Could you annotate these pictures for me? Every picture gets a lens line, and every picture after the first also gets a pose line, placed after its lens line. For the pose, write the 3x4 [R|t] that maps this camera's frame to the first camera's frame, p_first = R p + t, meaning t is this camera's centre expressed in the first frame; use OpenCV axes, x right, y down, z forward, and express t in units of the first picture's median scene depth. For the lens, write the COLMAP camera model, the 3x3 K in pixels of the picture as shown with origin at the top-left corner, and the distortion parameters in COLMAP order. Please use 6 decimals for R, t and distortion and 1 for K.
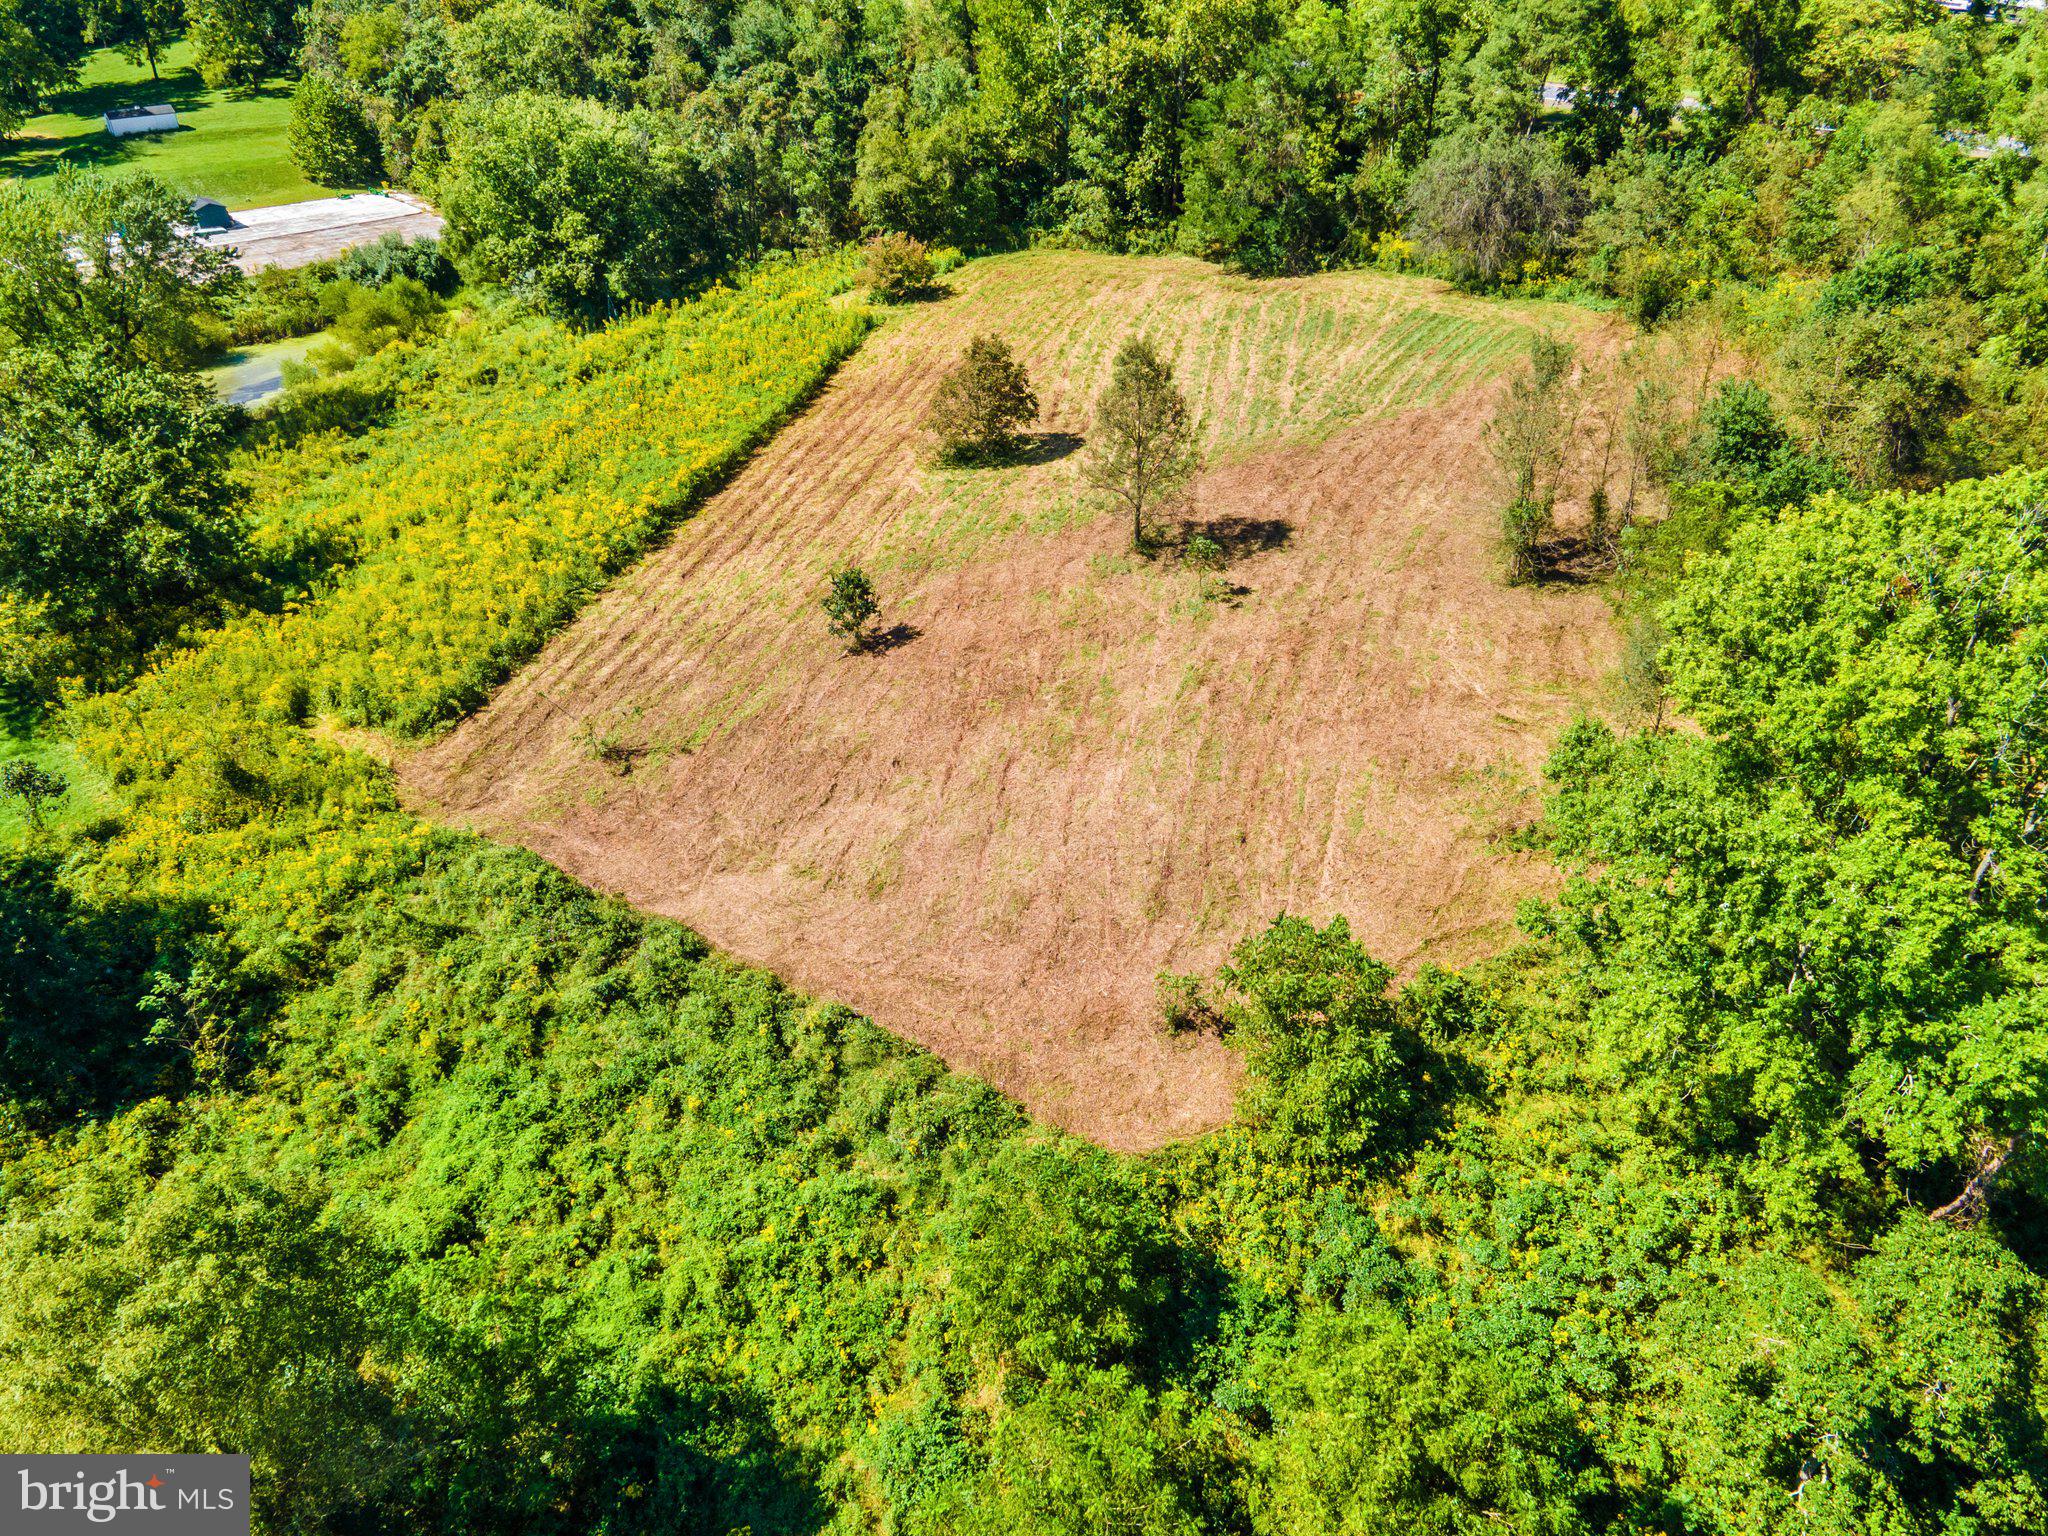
lens RADIAL K [[1492.9, 0, 1045.2], [0, 1492.9, 754.8], [0, 0, 1]] dist [0.038600, 0.014052]
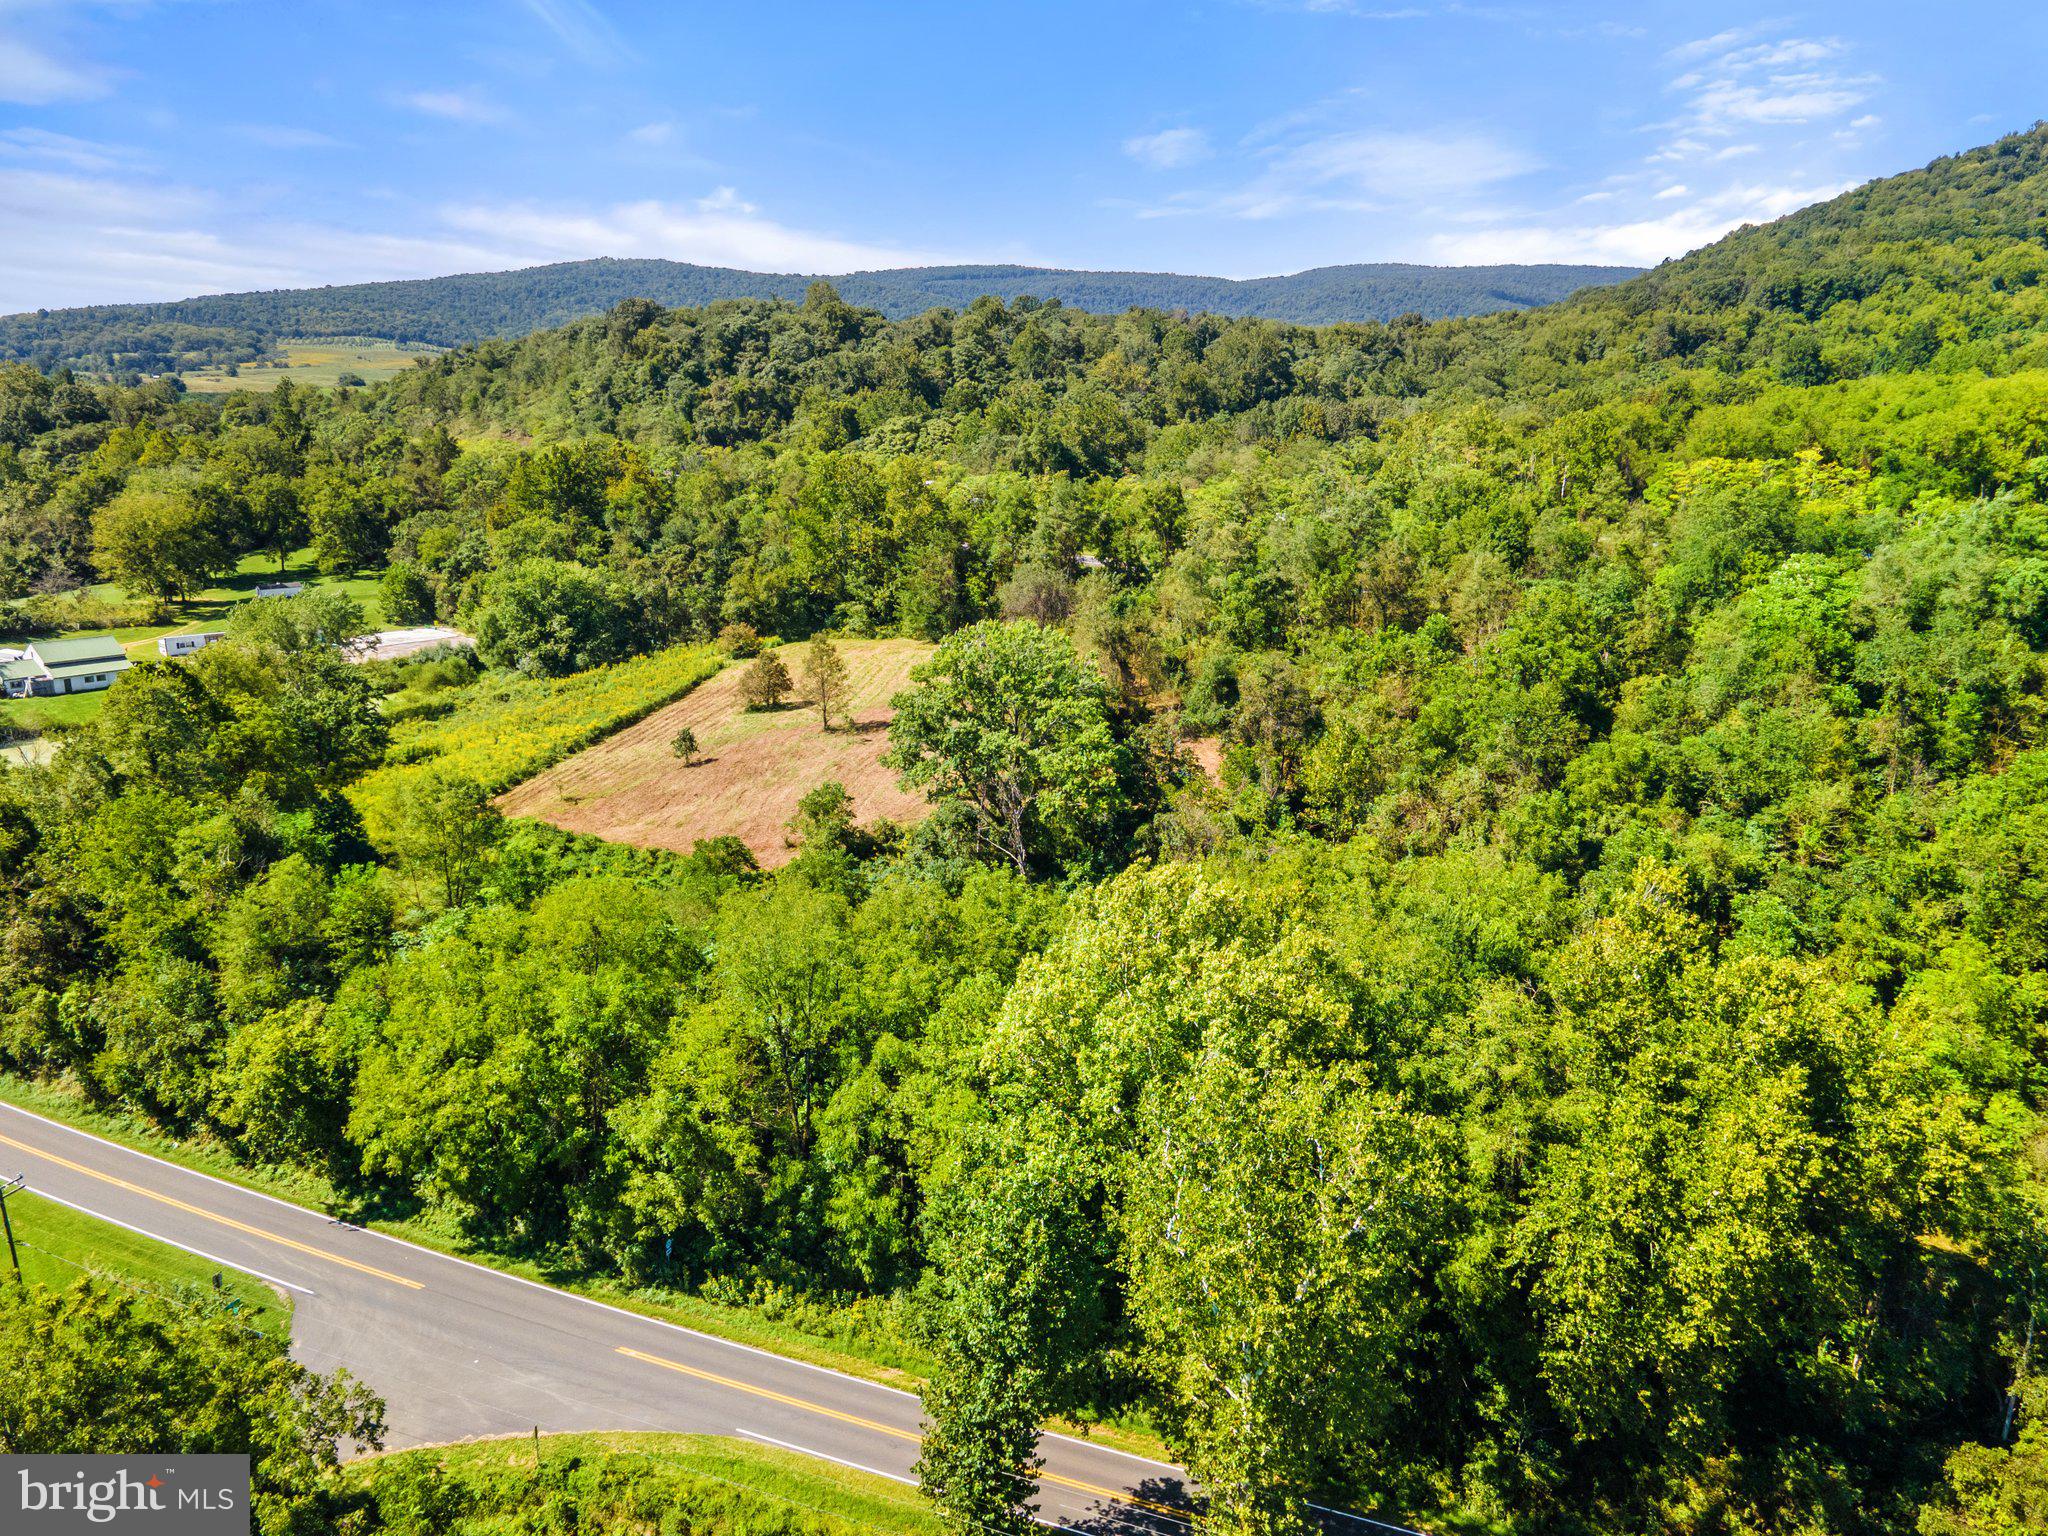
lens RADIAL K [[1492.9, 0, 1030.3], [0, 1492.9, 763.3], [0, 0, 1]] dist [0.038600, 0.014052]
pose [[0.999344, -0.005171, 0.035845, 0.168163], [0.016183, 0.949197, -0.314267, 0.351474], [-0.032399, 0.314641, 0.948658, -0.611371]]
